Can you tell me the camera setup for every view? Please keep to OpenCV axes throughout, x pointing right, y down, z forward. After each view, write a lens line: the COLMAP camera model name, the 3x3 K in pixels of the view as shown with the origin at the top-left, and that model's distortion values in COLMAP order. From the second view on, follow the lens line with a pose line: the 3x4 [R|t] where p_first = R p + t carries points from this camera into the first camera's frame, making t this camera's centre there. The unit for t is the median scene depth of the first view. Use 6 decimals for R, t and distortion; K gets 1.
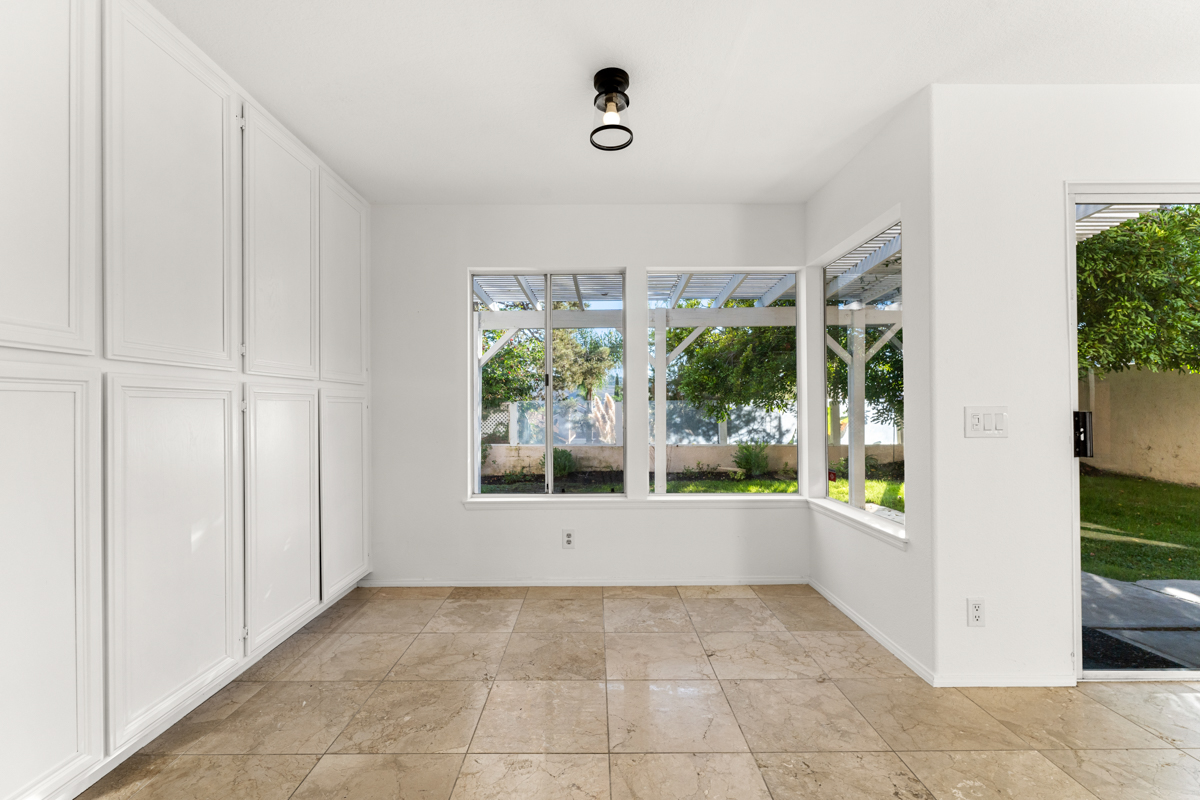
lens RADIAL K [[509.7, 0, 602.1], [0, 509.7, 388.7], [0, 0, 1]] dist [0.000071, -0.001888]
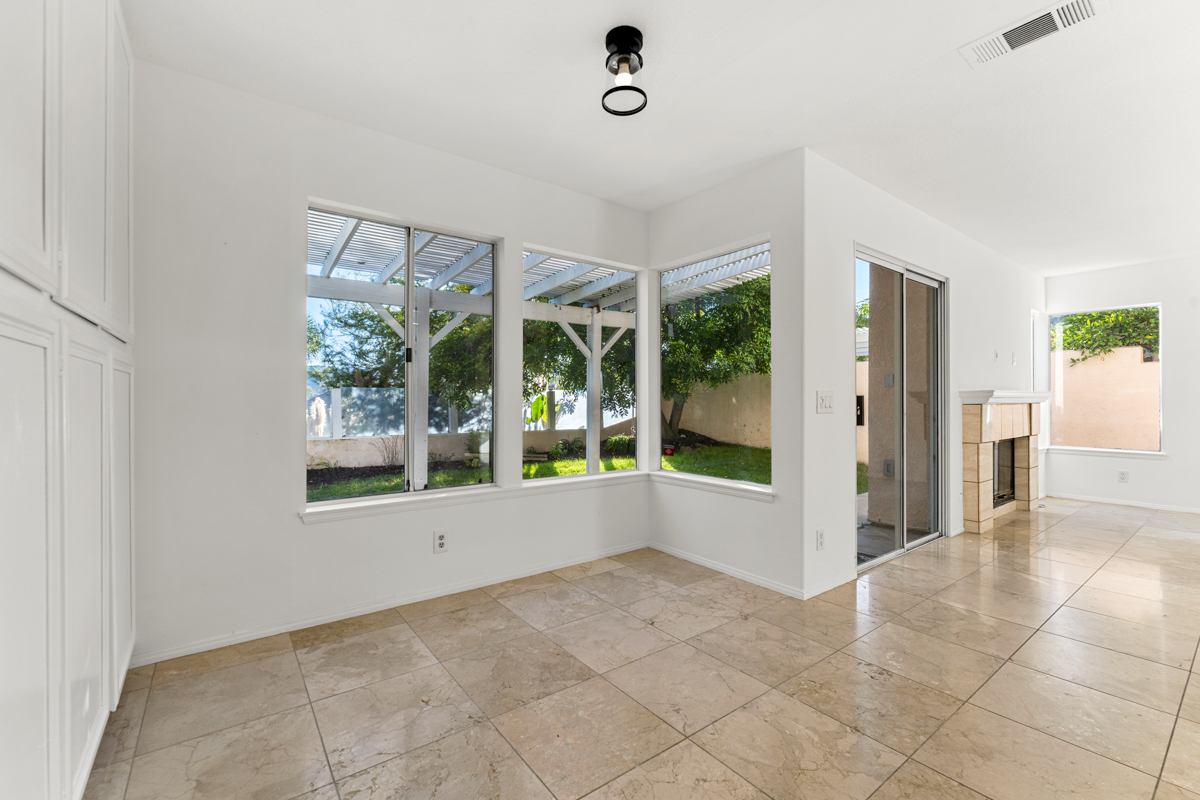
lens RADIAL K [[509.7, 0, 515.5], [0, 509.7, 394.6], [0, 0, 1]] dist [0.000071, -0.001888]
pose [[0.806851, 0.019660, 0.590427, -0.518813], [-0.028736, 0.999569, 0.005986, 0.046071], [-0.590055, -0.021796, 0.807069, 0.270491]]
